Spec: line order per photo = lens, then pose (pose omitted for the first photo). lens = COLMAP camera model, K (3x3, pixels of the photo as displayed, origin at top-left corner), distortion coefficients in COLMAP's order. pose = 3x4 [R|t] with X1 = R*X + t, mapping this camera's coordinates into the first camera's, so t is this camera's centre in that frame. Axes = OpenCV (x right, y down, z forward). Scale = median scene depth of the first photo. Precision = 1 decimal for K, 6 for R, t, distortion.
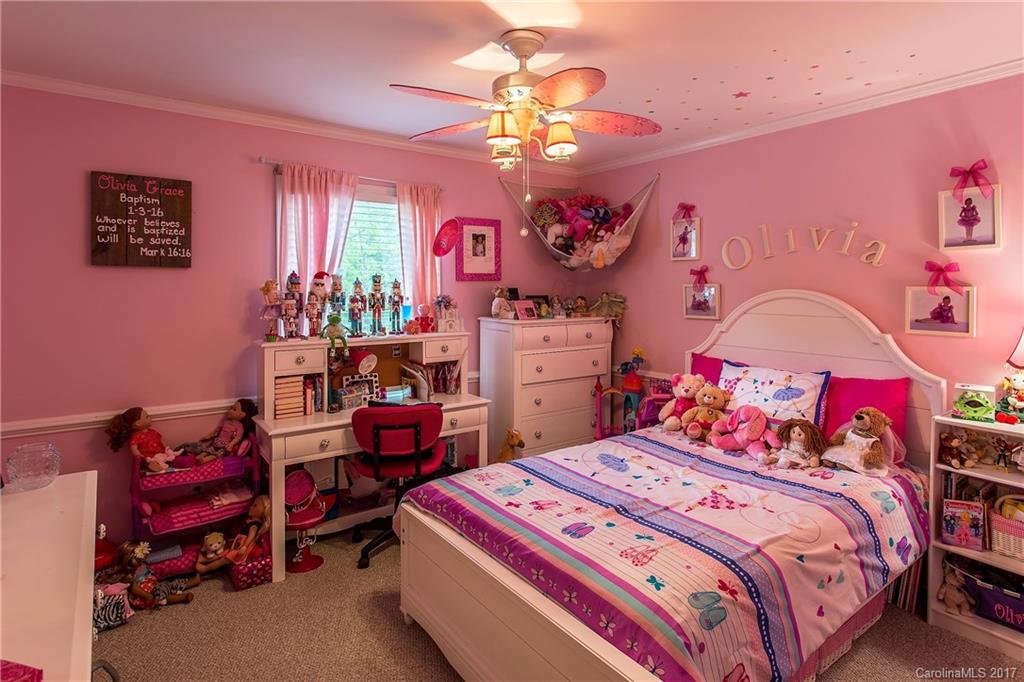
lens RADIAL K [[529.0, 0, 514.5], [0, 529.0, 288.8], [0, 0, 1]] dist [0.001320, 0.000323]
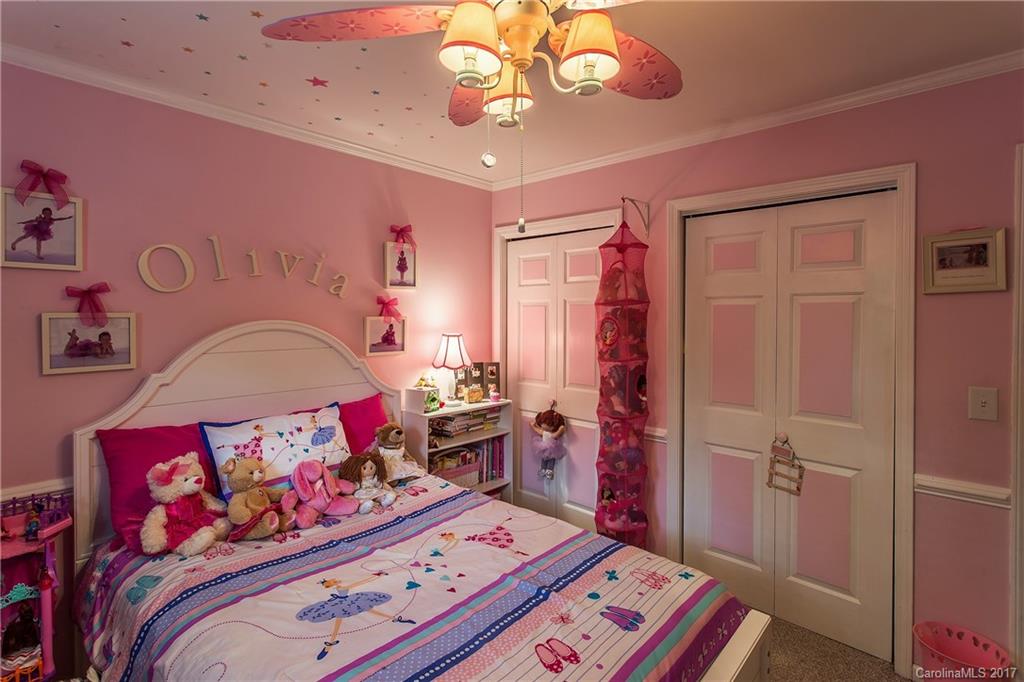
lens RADIAL K [[500.8, 0, 510.4], [0, 500.8, 320.9], [0, 0, 1]] dist [0.000850, 0.000244]
pose [[-0.208549, -0.011996, 0.977938, -0.439041], [0.002435, 0.999915, 0.012785, -0.009003], [-0.978009, 0.005047, -0.208502, 0.982236]]
